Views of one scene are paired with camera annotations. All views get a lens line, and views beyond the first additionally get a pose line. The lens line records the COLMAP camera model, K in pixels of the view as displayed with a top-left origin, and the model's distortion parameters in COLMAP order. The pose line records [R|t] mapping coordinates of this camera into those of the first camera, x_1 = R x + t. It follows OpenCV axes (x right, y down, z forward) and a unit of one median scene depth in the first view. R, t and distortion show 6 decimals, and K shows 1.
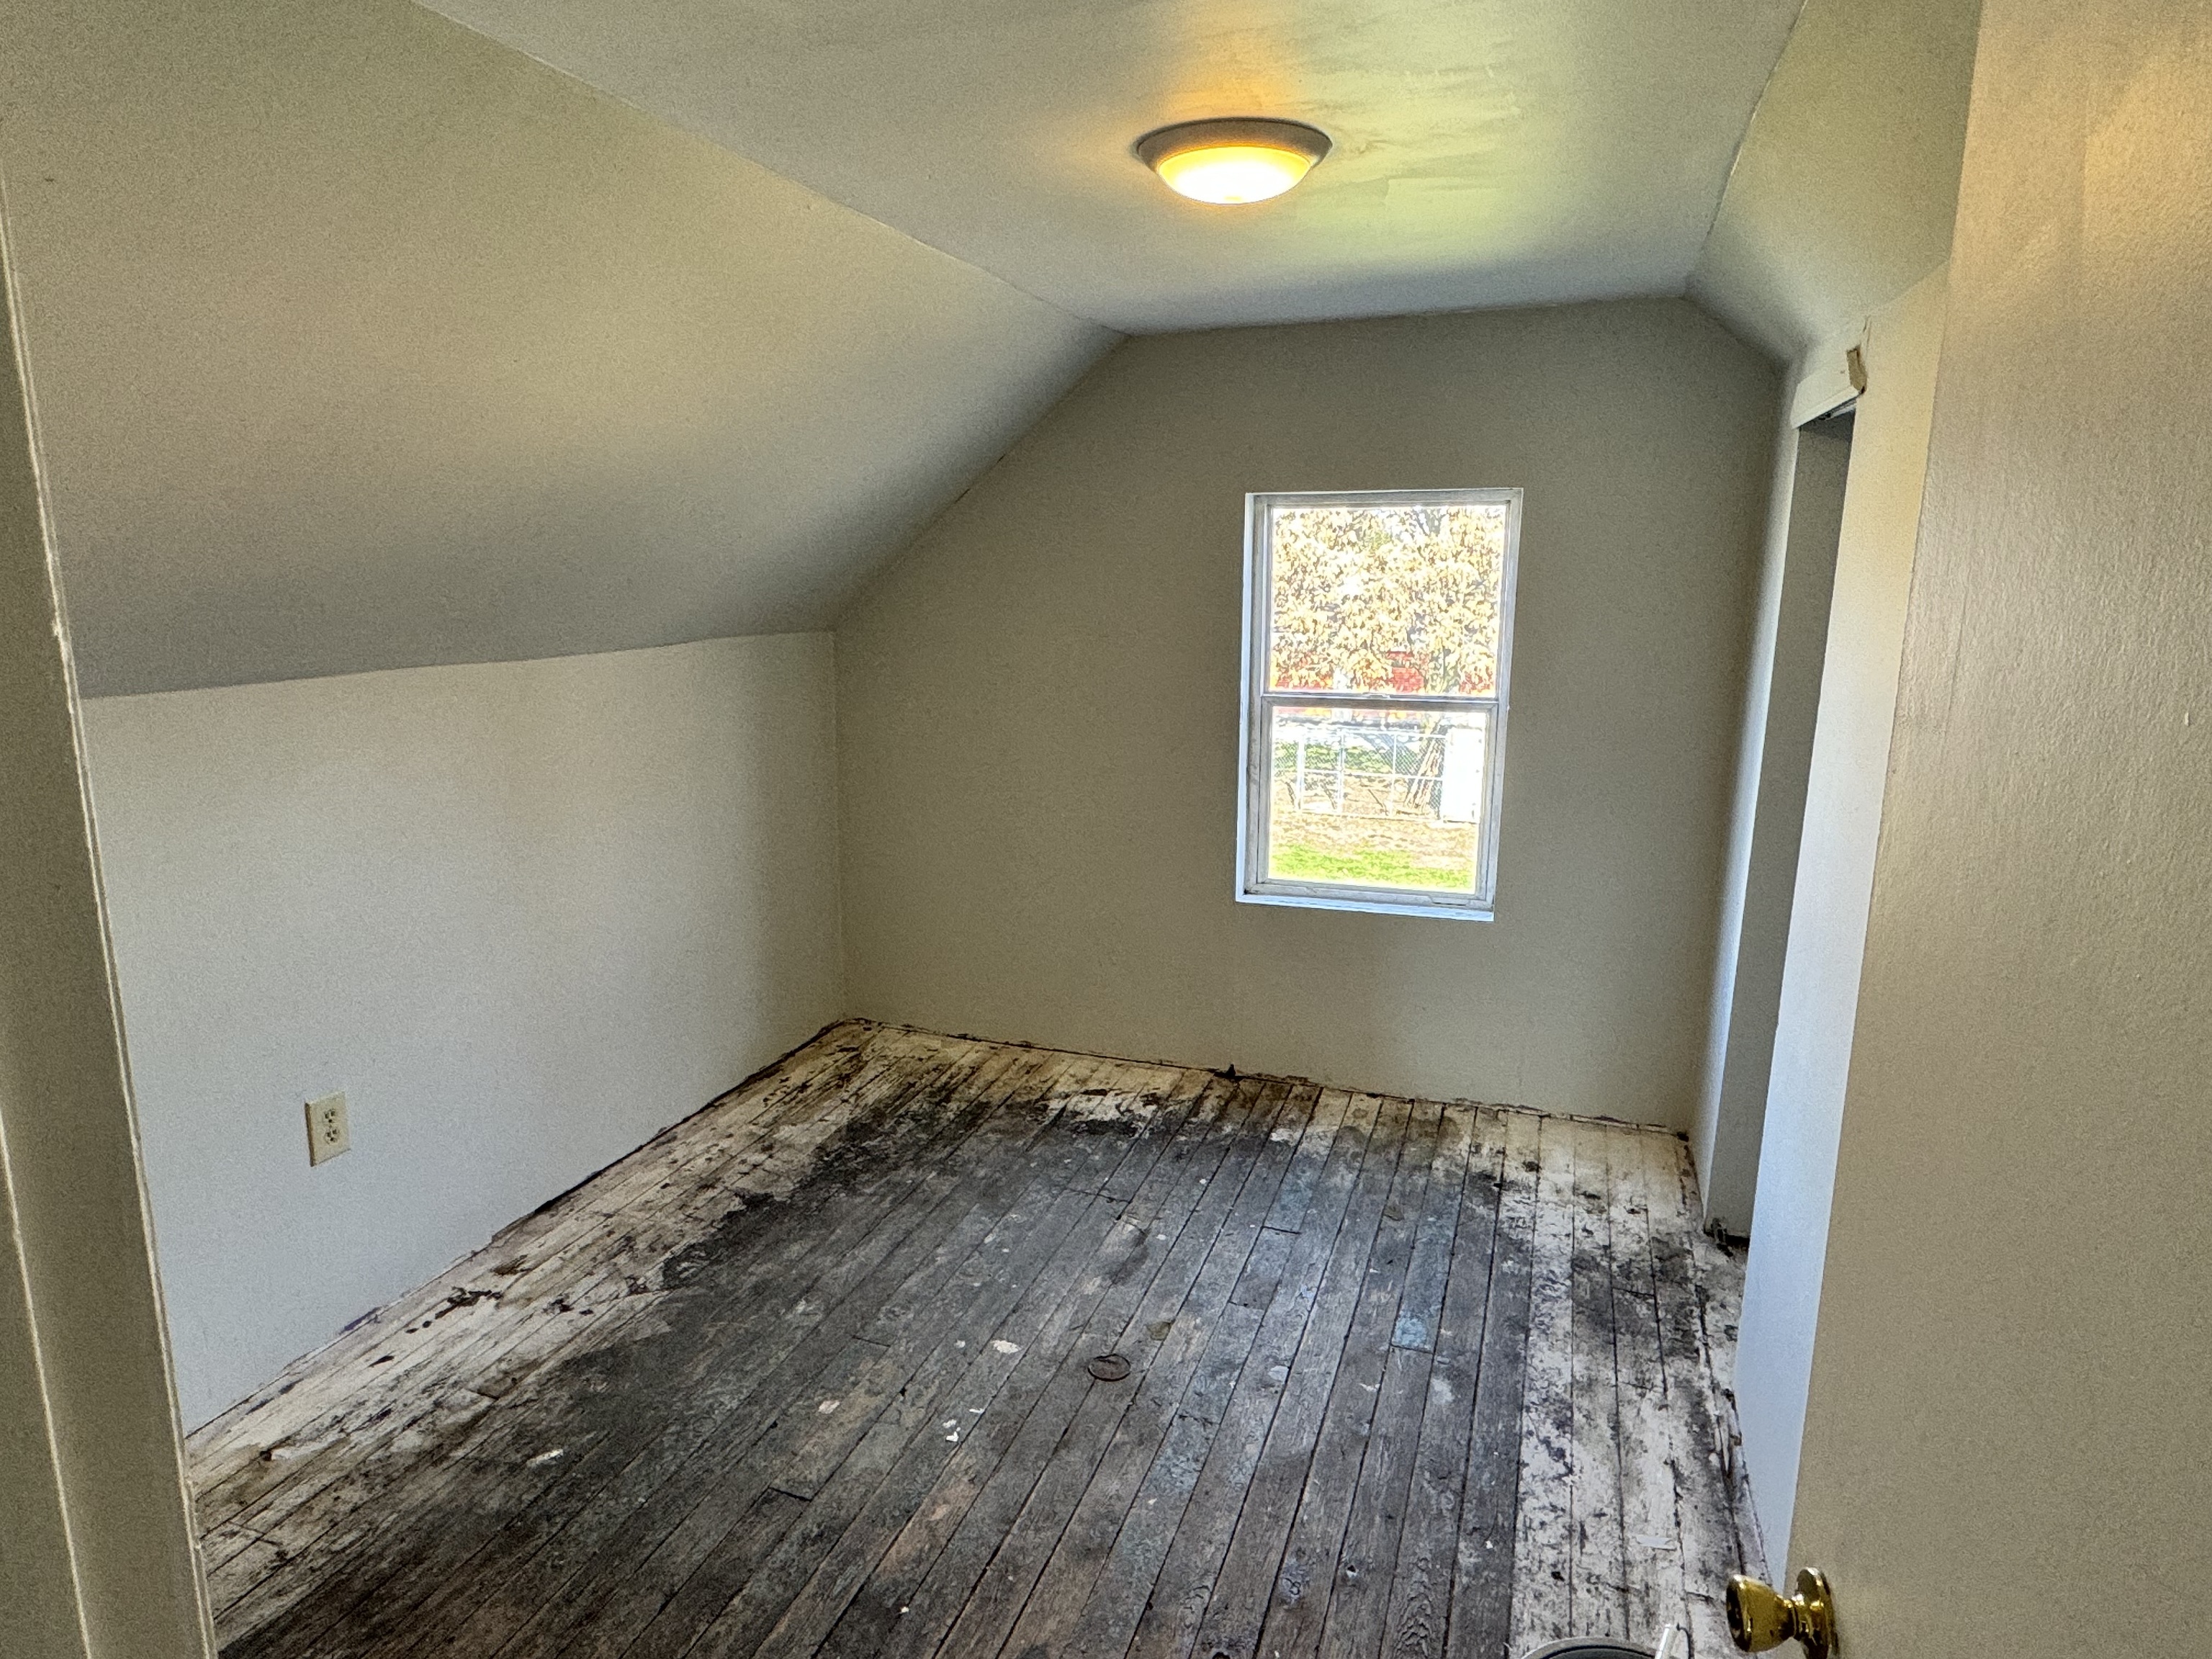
lens RADIAL K [[1305.7, 0, 1104.7], [0, 1305.7, 822.4], [0, 0, 1]] dist [-0.005080, 0.002401]
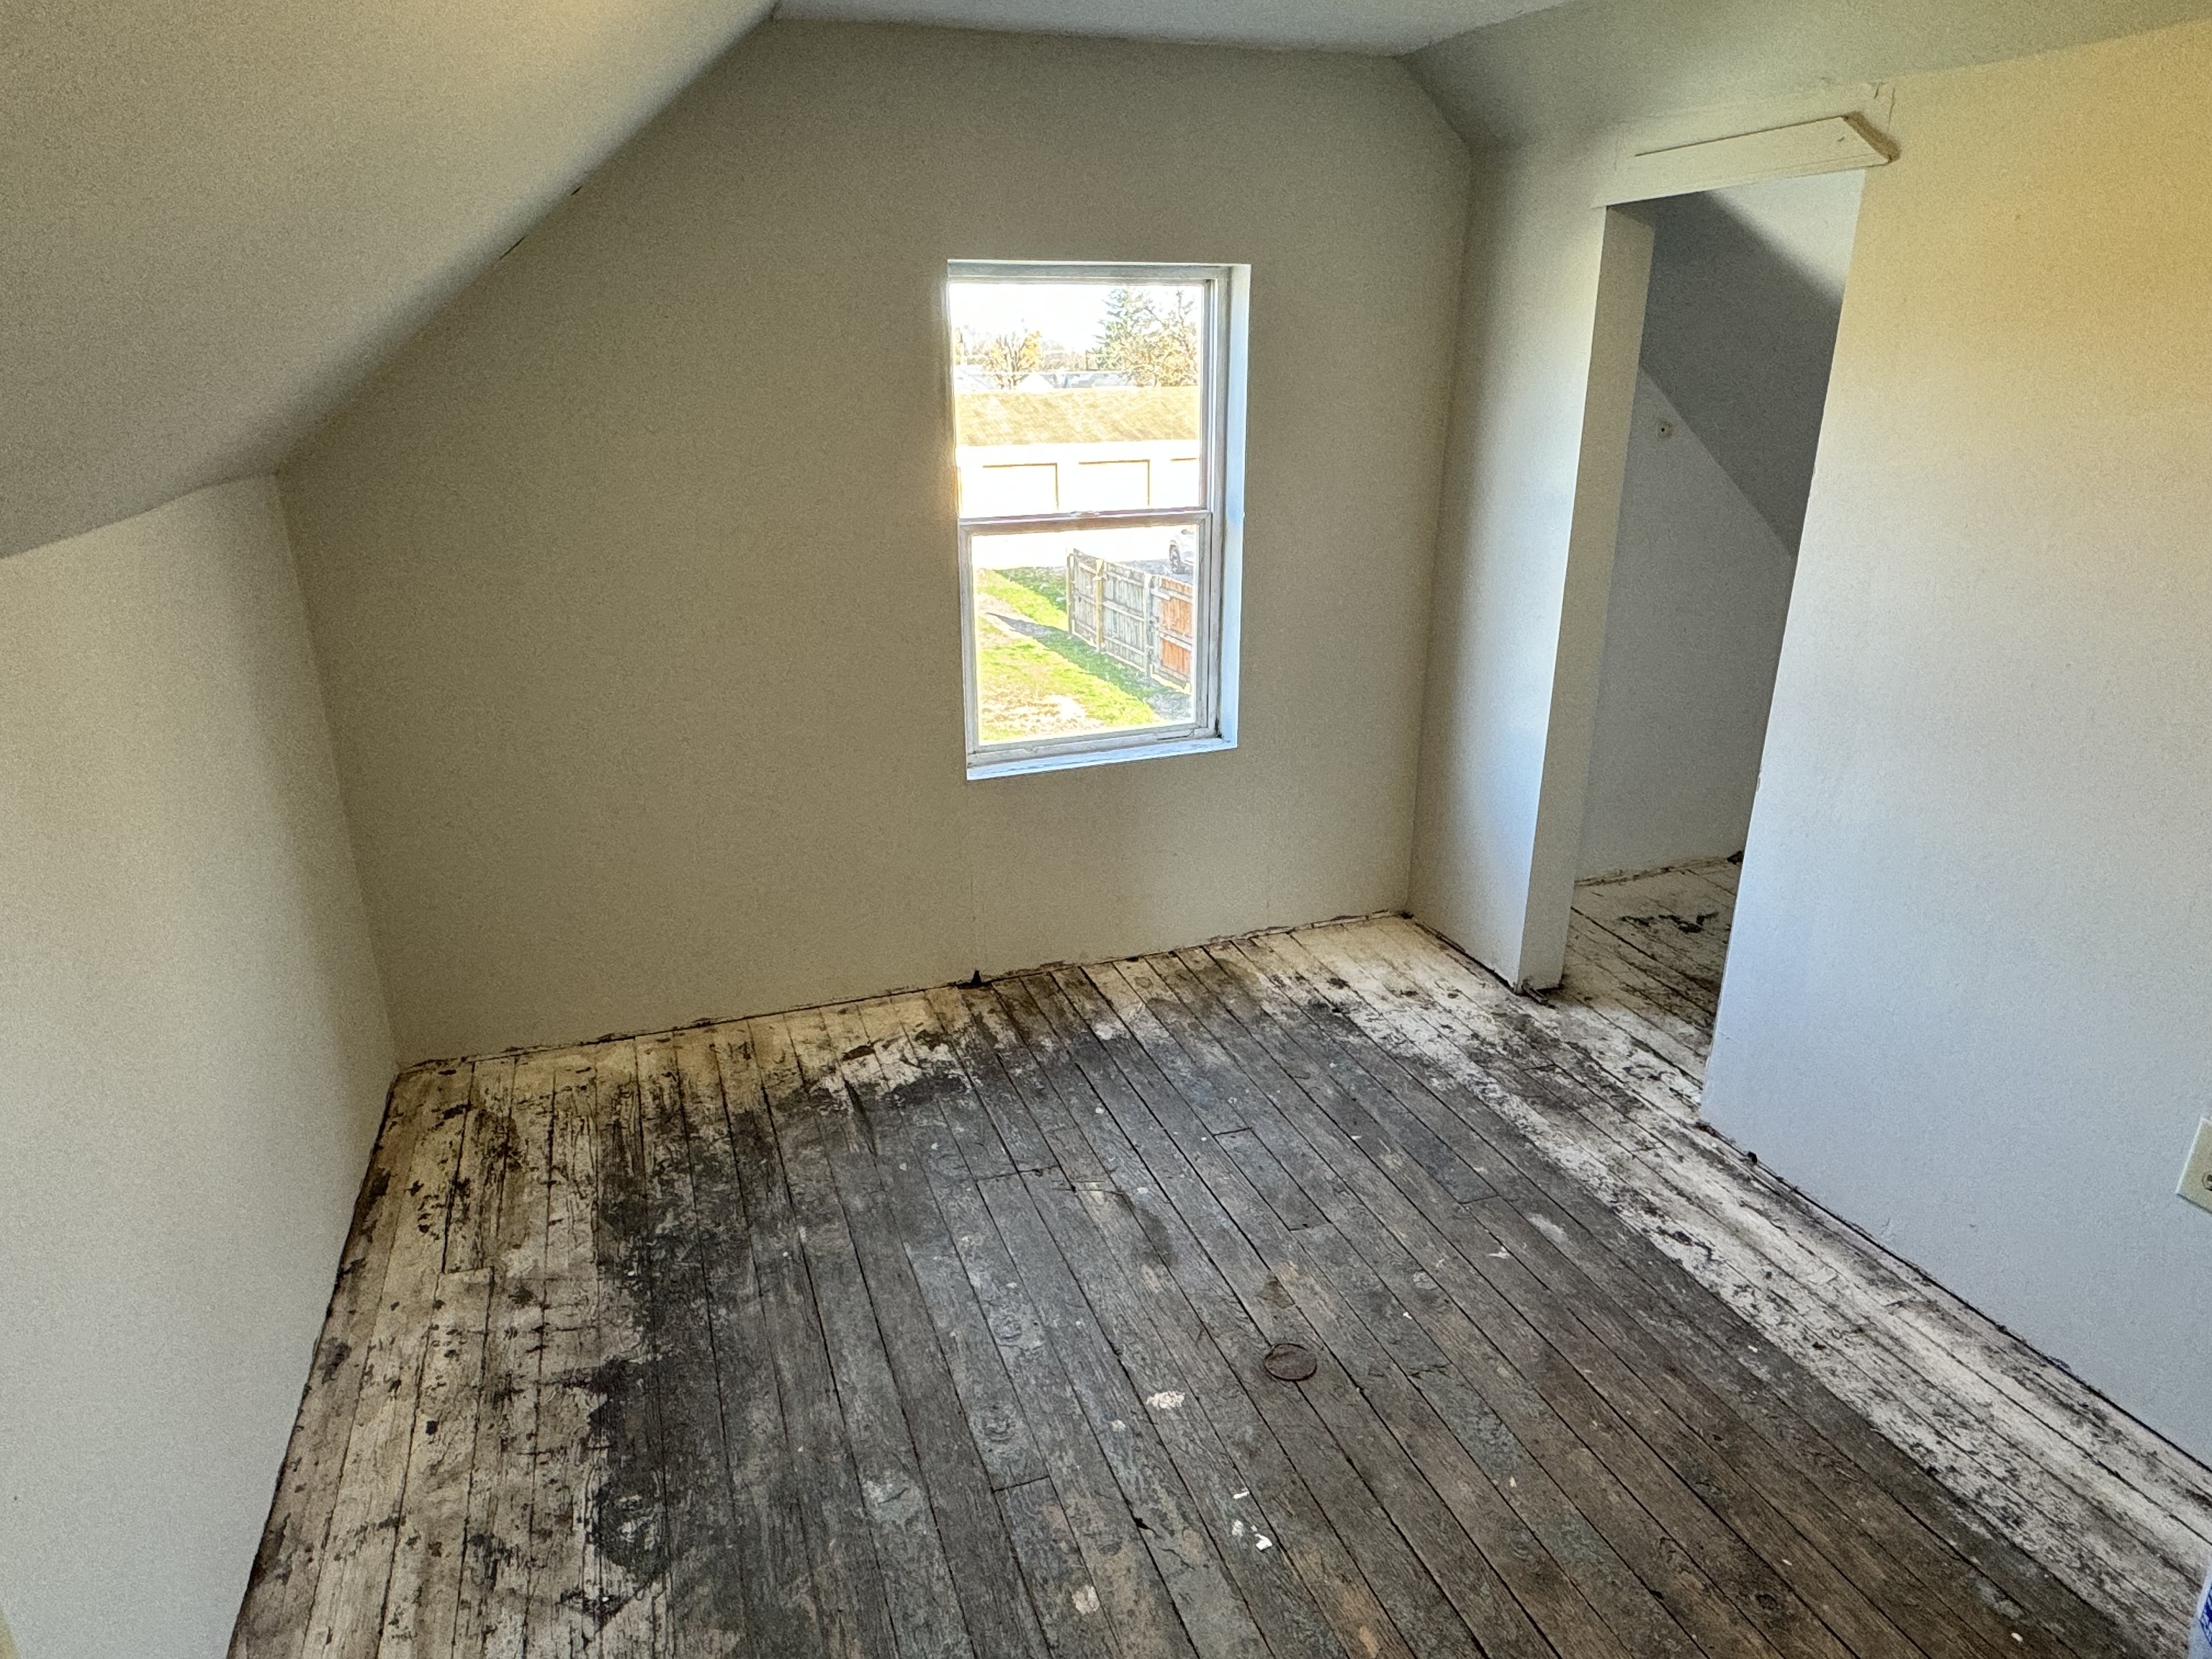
lens RADIAL K [[1305.7, 0, 1103.2], [0, 1305.7, 834.8], [0, 0, 1]] dist [-0.005080, 0.002401]
pose [[0.773350, -0.218931, 0.594978, -0.364550], [0.133738, 0.973699, 0.184454, -0.050864], [-0.619713, -0.063076, 0.782290, 0.331474]]
